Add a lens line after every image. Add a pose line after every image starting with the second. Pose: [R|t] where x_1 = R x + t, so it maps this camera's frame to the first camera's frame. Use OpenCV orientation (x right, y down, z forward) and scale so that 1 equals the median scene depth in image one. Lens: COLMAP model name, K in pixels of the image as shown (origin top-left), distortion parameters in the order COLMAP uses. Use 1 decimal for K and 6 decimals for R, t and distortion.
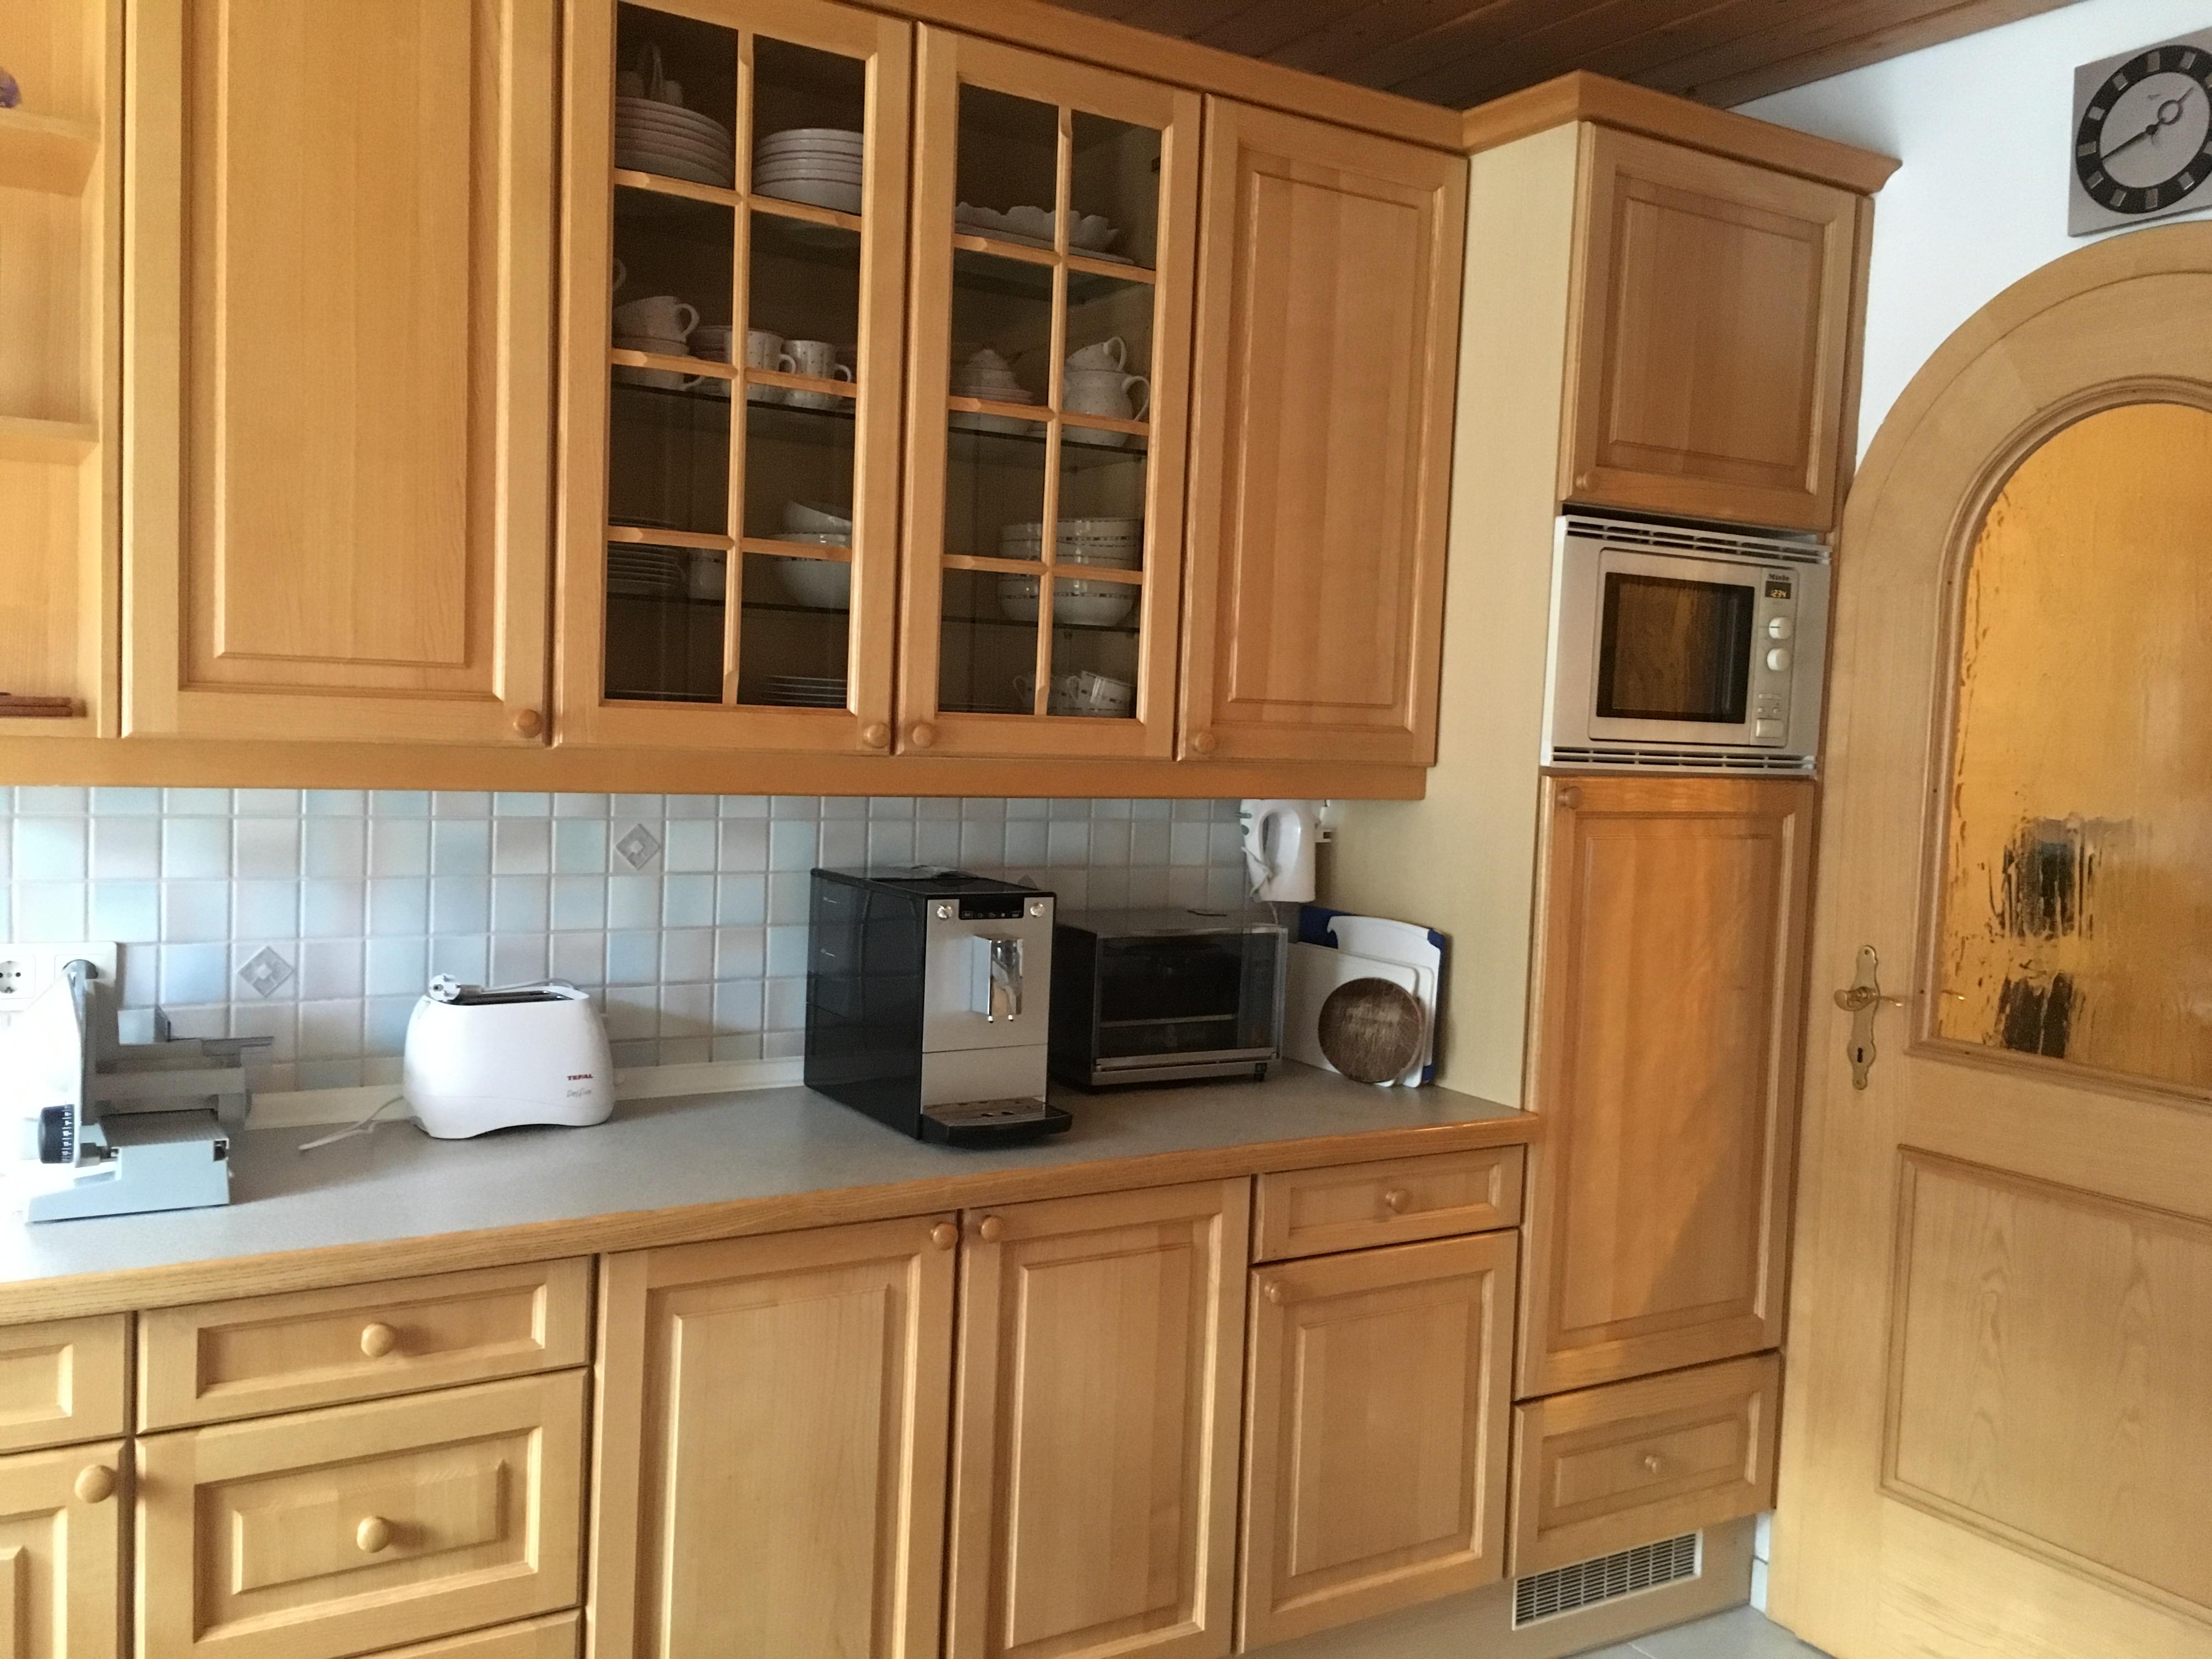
lens RADIAL K [[1887.8, 0, 1106.0], [0, 1887.8, 829.5], [0, 0, 1]] dist [0.000437, -0.000334]
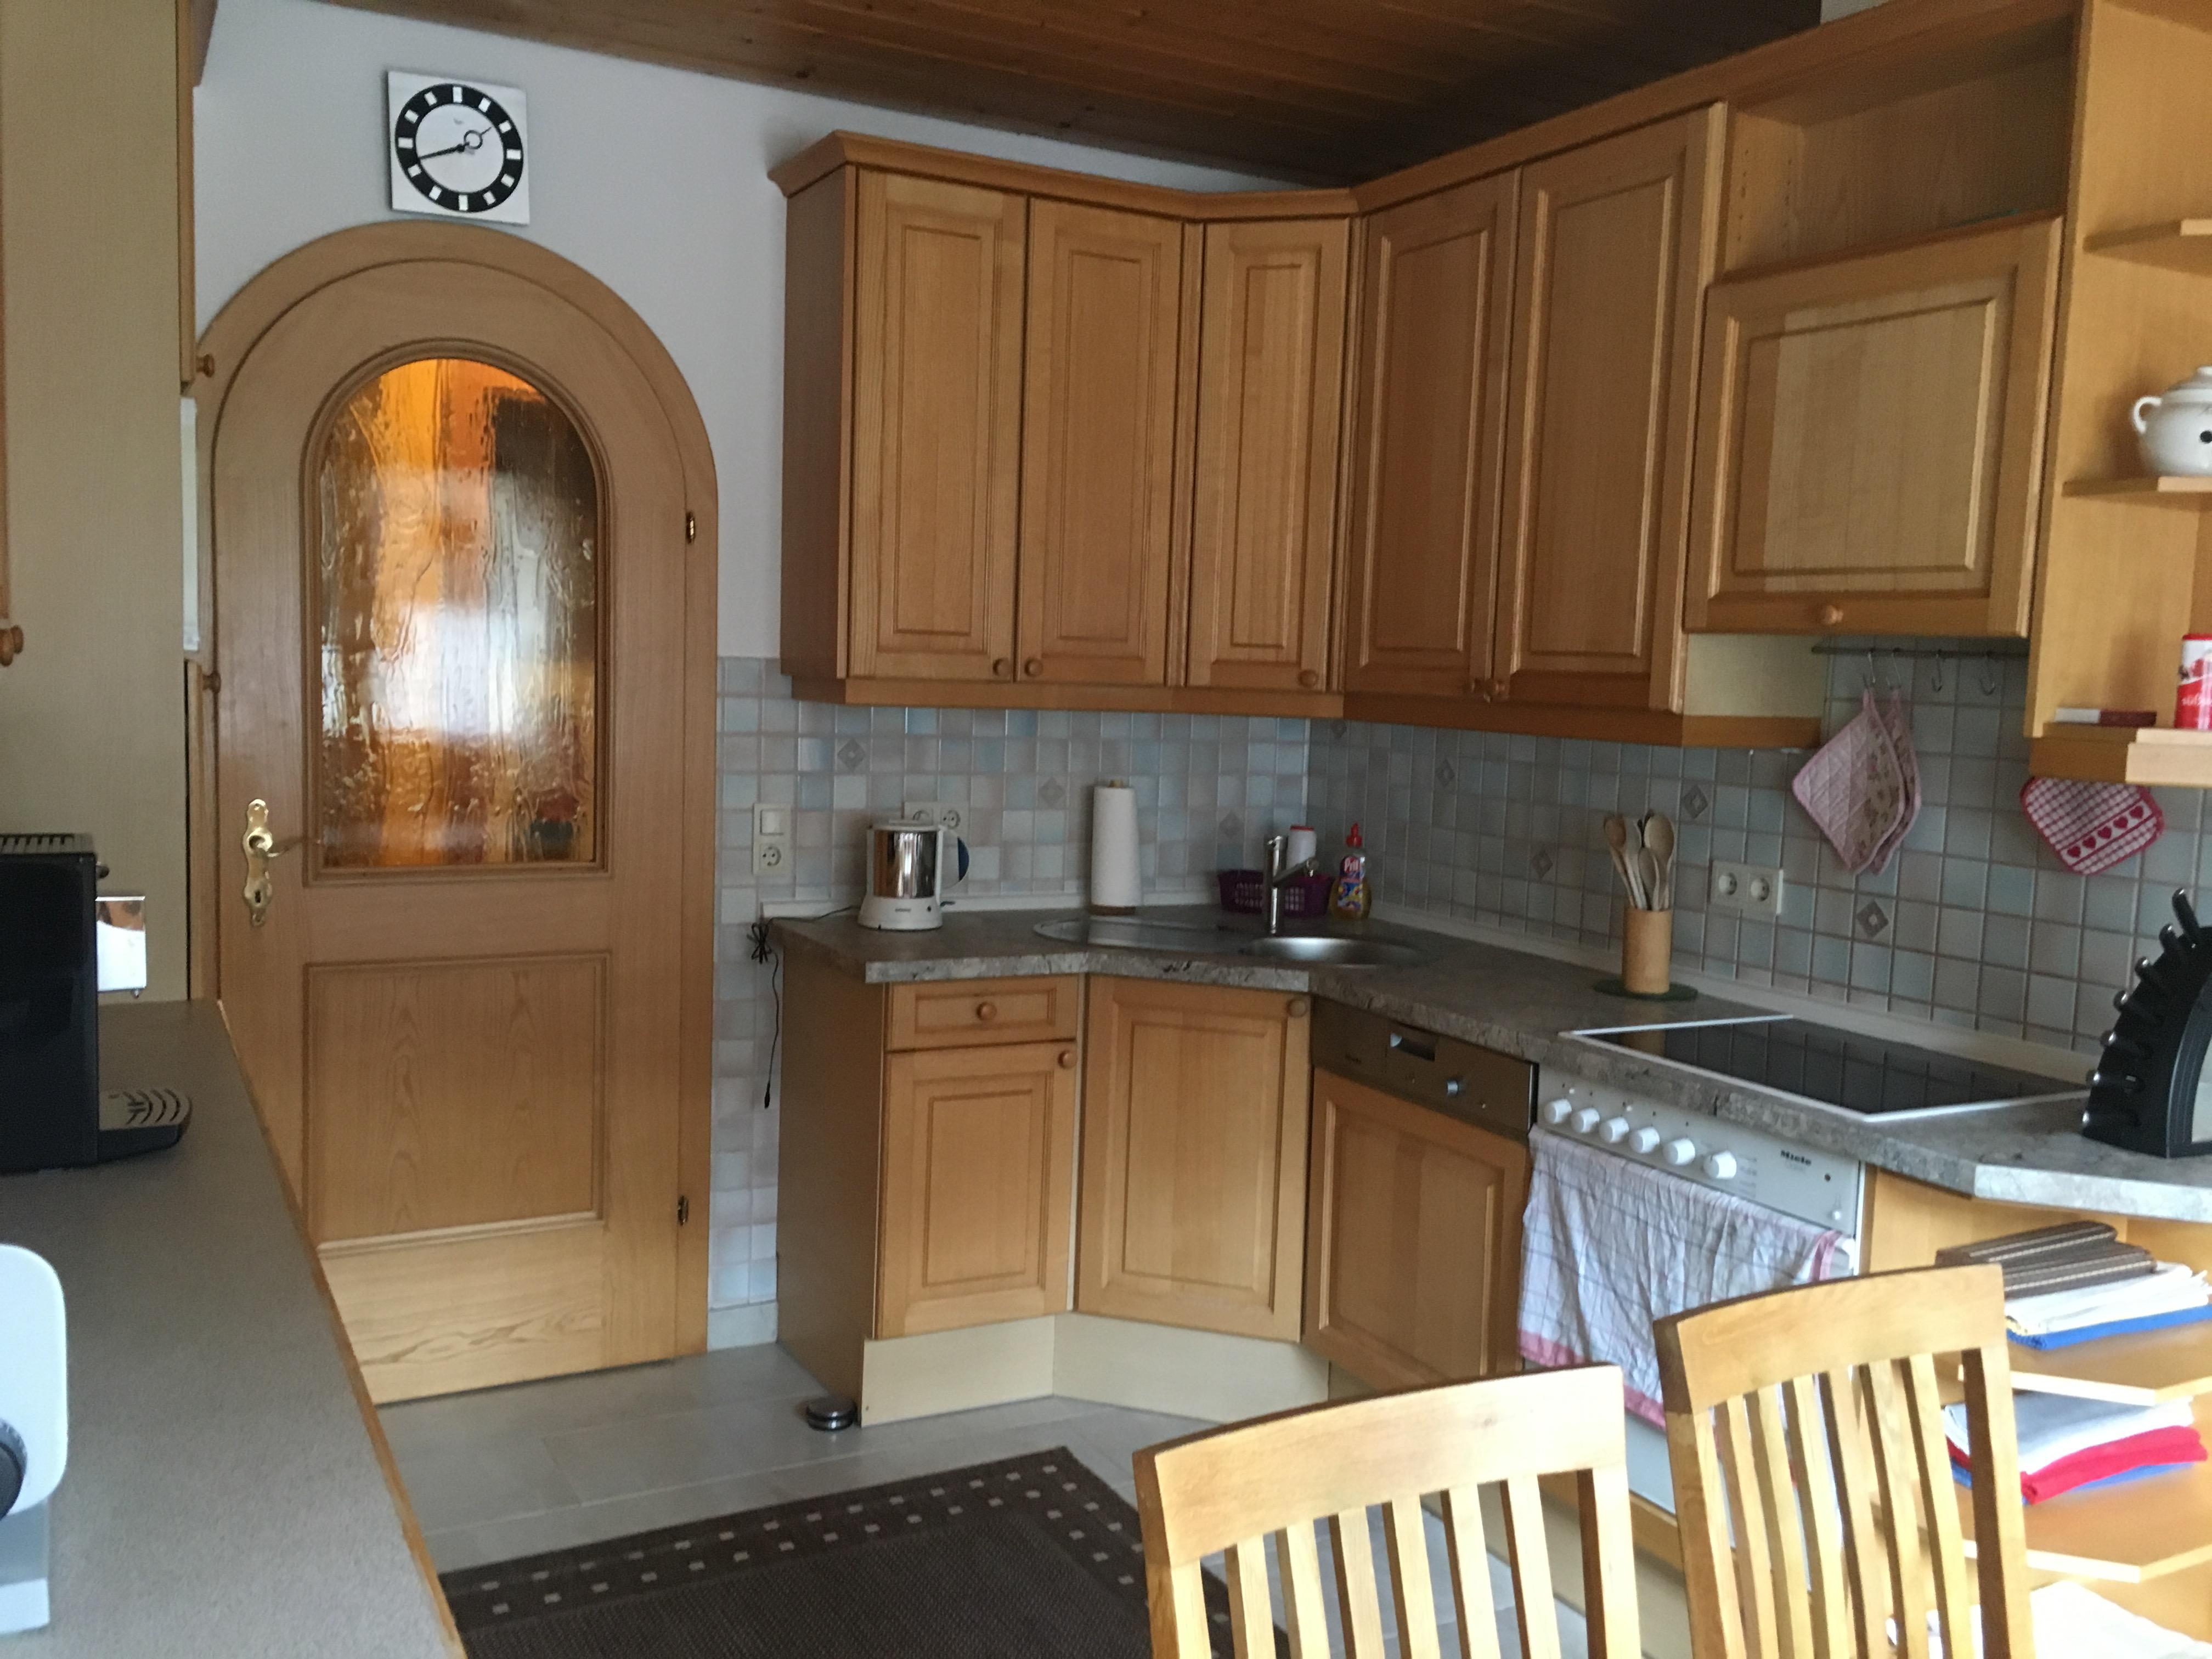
lens RADIAL K [[1887.8, 0, 1106.0], [0, 1887.8, 829.5], [0, 0, 1]] dist [0.000437, -0.000334]
pose [[0.056510, -0.136648, 0.989007, -0.767758], [0.030765, 0.990357, 0.135077, -0.064458], [-0.997928, 0.022794, 0.060169, 0.477093]]
